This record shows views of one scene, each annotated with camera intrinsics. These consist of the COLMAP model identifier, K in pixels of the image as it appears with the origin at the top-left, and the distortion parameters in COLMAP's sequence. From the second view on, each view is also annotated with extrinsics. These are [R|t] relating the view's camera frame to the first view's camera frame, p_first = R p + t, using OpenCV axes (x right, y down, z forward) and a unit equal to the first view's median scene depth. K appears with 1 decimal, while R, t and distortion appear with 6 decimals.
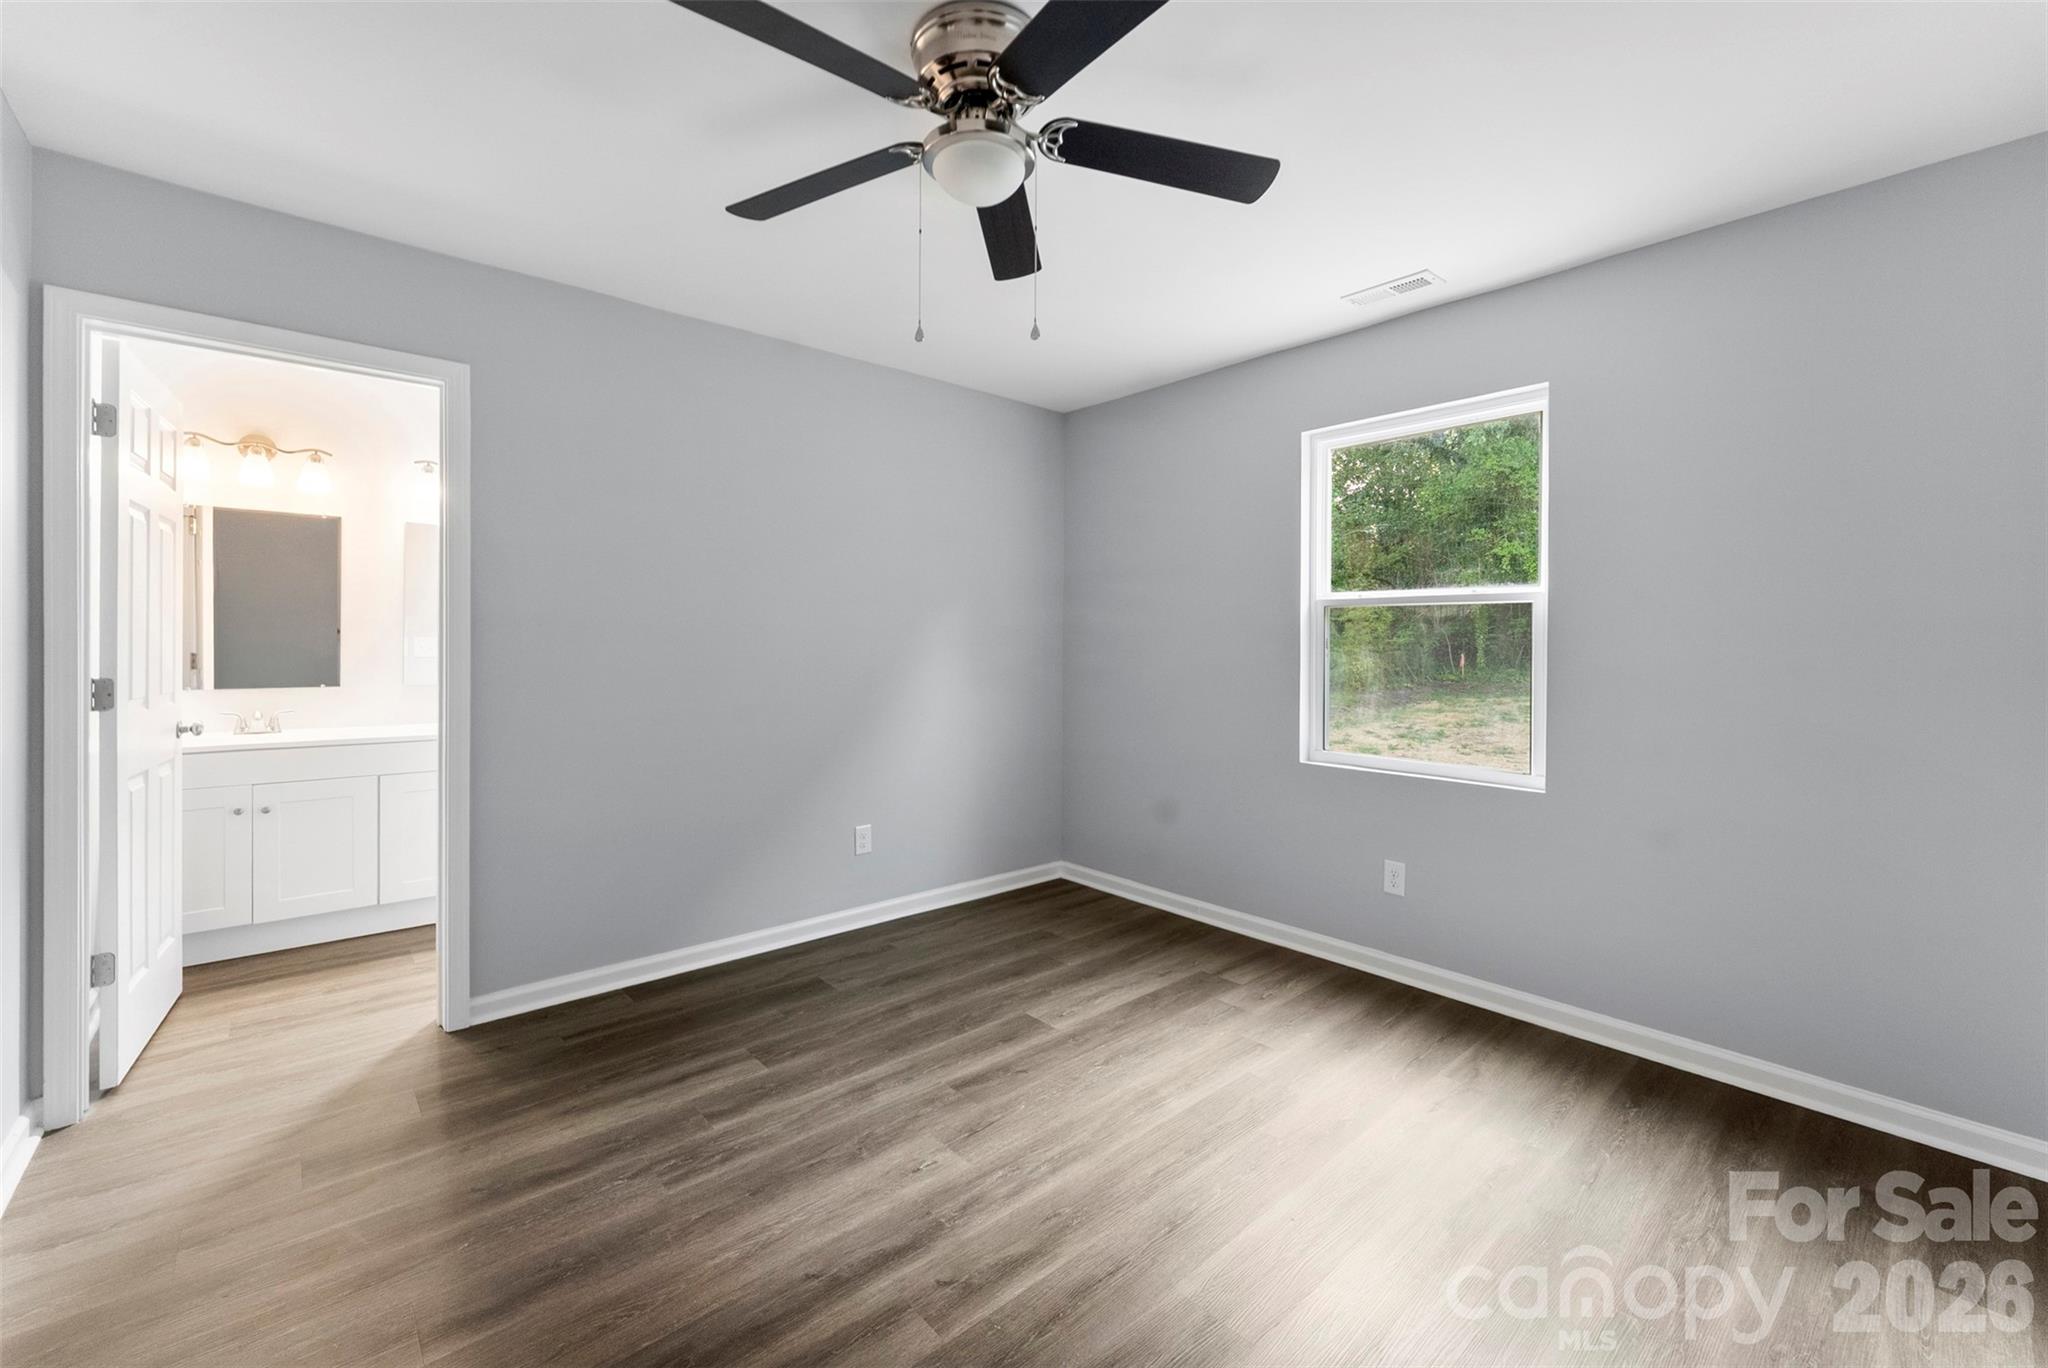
lens RADIAL K [[827.9, 0, 1028.0], [0, 827.9, 658.2], [0, 0, 1]] dist [-0.000136, -0.000131]
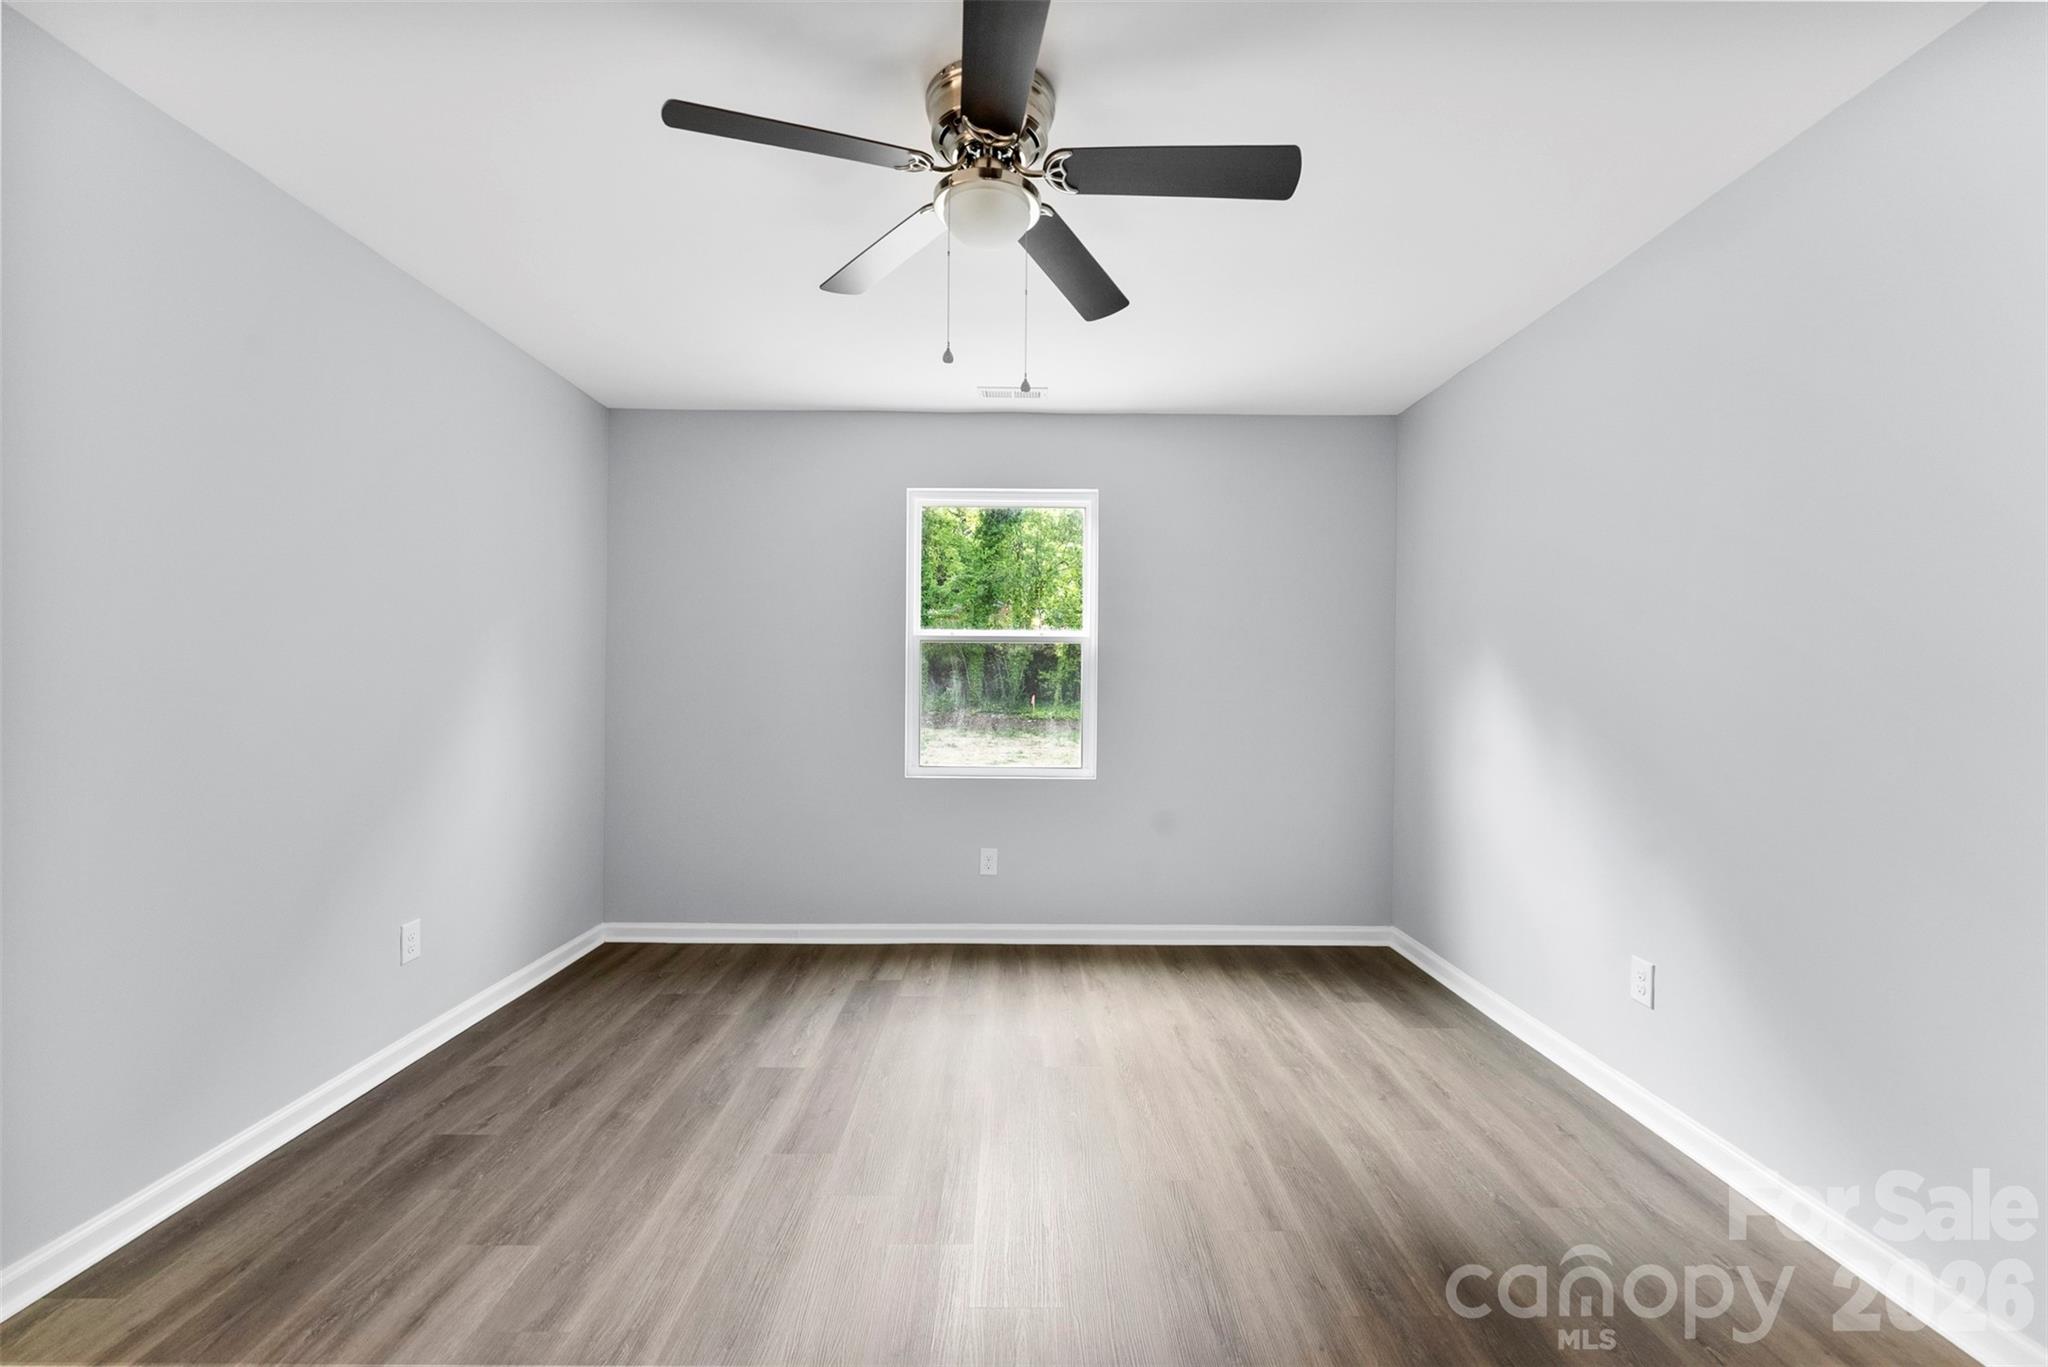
lens RADIAL K [[804.8, 0, 1024.1], [0, 804.8, 689.6], [0, 0, 1]] dist [-0.001808, -0.000221]
pose [[0.665514, -0.009204, 0.746329, -0.486620], [0.013004, 0.999915, 0.000735, 0.007779], [-0.746272, 0.009216, 0.665577, 0.175869]]
